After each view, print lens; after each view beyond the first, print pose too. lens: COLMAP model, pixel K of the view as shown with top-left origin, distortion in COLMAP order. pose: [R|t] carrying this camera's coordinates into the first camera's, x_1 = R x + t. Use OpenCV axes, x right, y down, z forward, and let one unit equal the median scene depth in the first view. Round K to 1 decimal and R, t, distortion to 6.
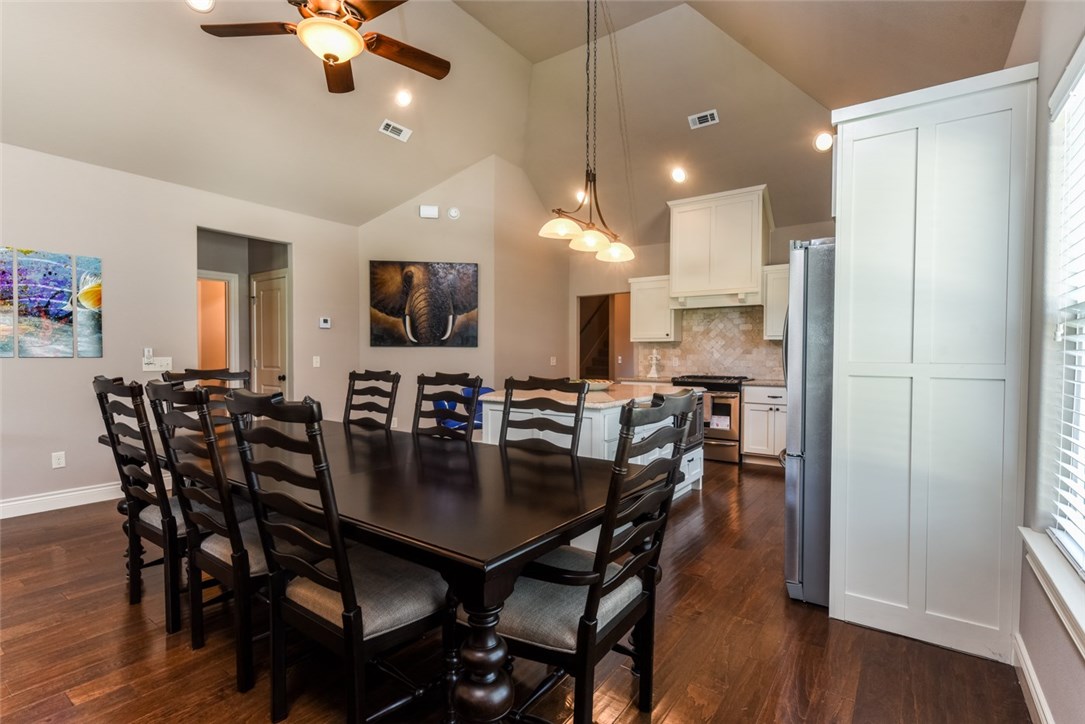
lens RADIAL K [[506.9, 0, 538.4], [0, 506.9, 365.0], [0, 0, 1]] dist [0.001825, 0.000201]
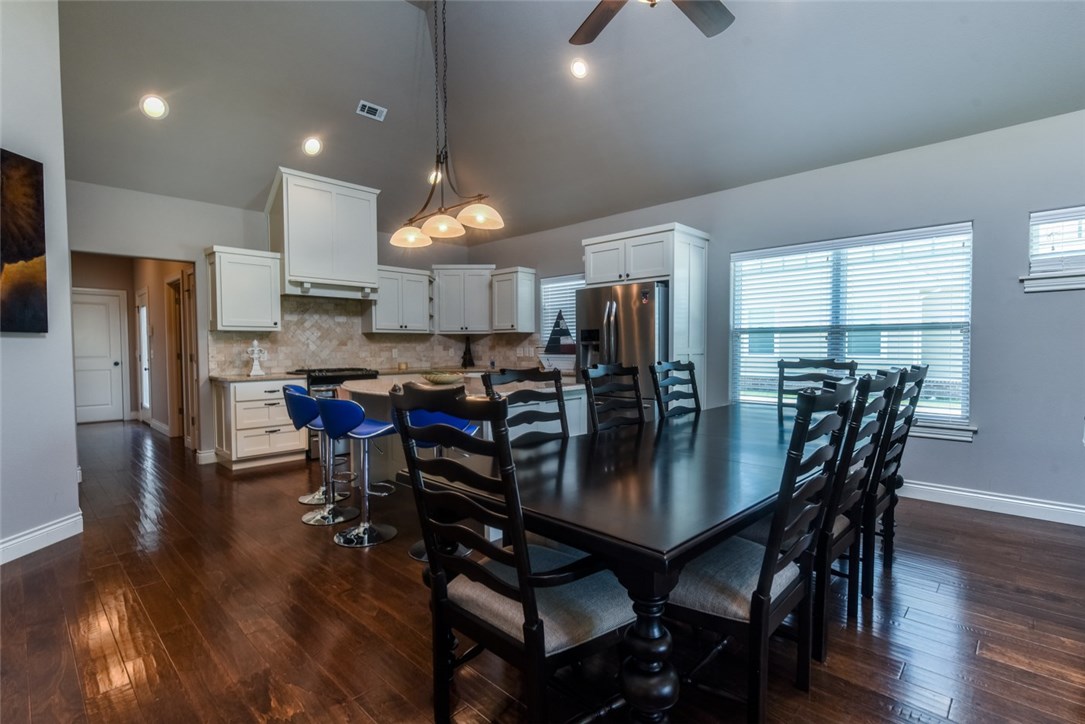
lens RADIAL K [[506.9, 0, 545.3], [0, 506.9, 361.7], [0, 0, 1]] dist [0.001825, 0.000201]
pose [[0.127883, -0.036728, 0.991109, -0.559228], [0.028291, 0.999043, 0.033371, -0.011979], [-0.991386, 0.023772, 0.128799, 0.473581]]
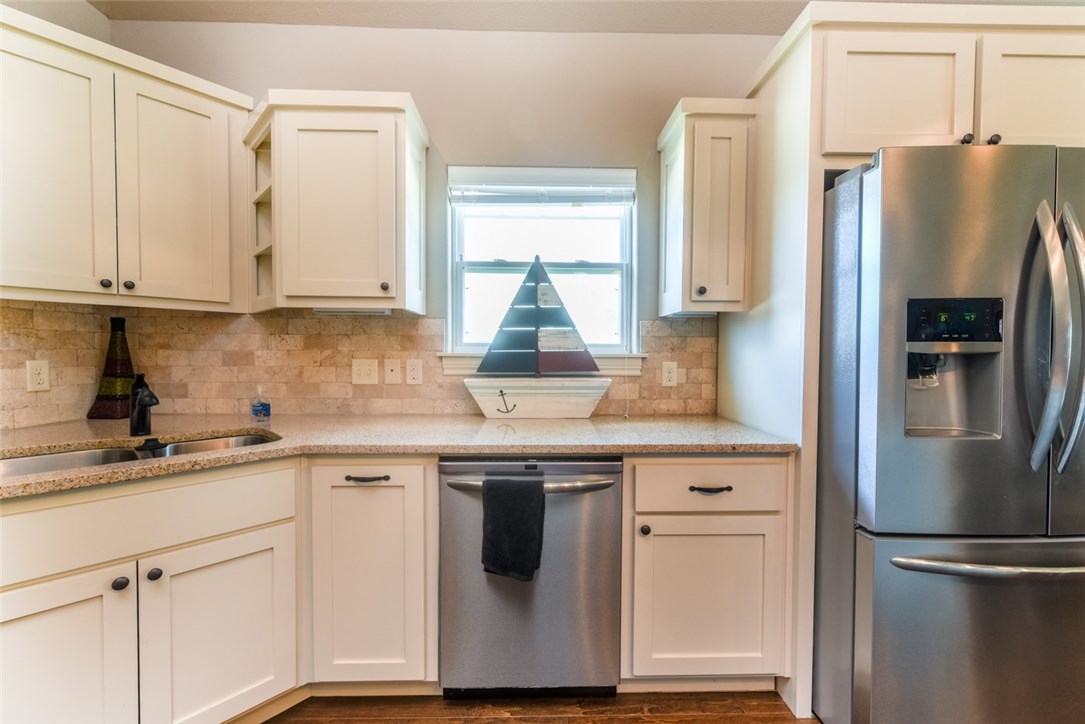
lens RADIAL K [[426.3, 0, 544.4], [0, 426.3, 365.2], [0, 0, 1]] dist [0.003613, -0.000185]
pose [[-0.608357, -0.030568, 0.793075, 0.222122], [0.008609, 0.998945, 0.045106, -0.015256], [-0.793617, 0.034268, -0.607452, 0.767021]]
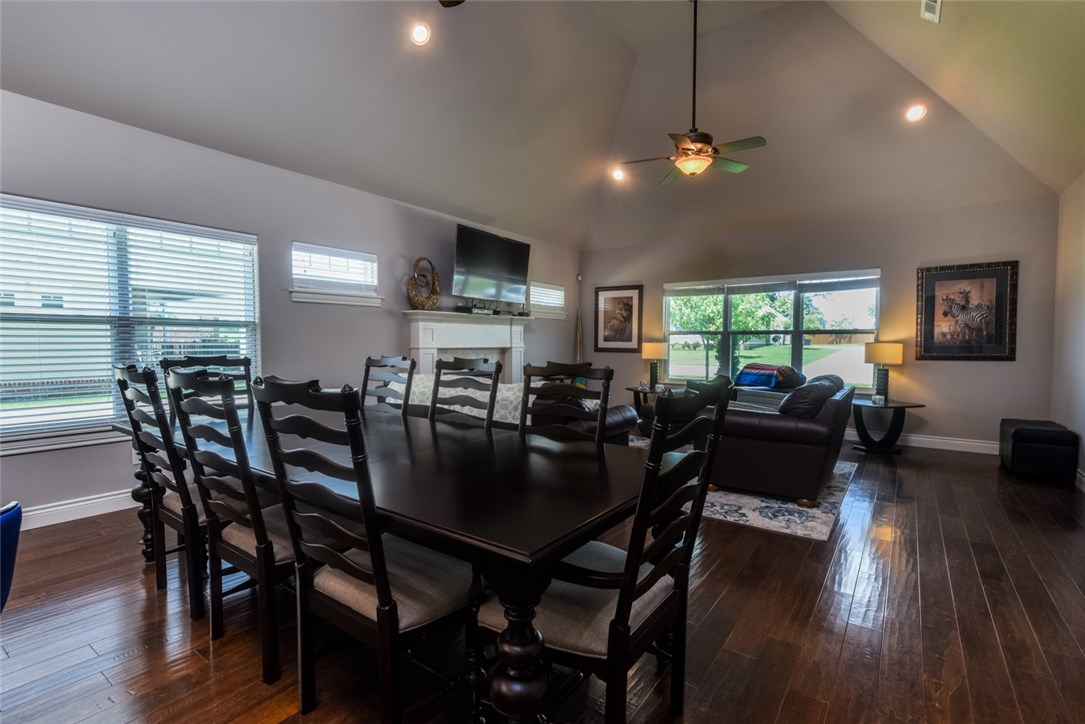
lens RADIAL K [[506.9, 0, 541.4], [0, 506.9, 362.9], [0, 0, 1]] dist [0.001825, 0.000201]
pose [[-0.999958, -0.008983, -0.001977, -0.283523], [-0.009088, 0.998051, 0.061744, -0.015162], [0.001418, 0.061760, -0.998090, 0.758169]]
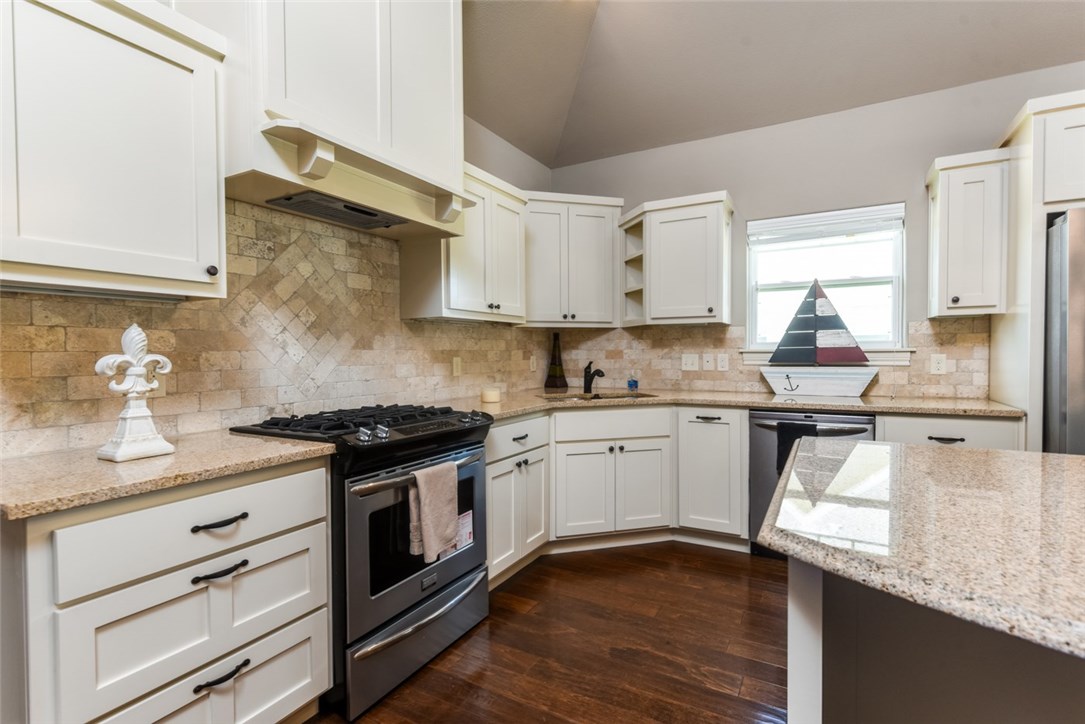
lens RADIAL K [[506.9, 0, 545.0], [0, 506.9, 364.5], [0, 0, 1]] dist [0.001825, 0.000201]
pose [[-0.124309, -0.029252, 0.991812, -0.011165], [0.027829, 0.999069, 0.032954, -0.018793], [-0.991853, 0.031698, -0.123379, 0.922961]]
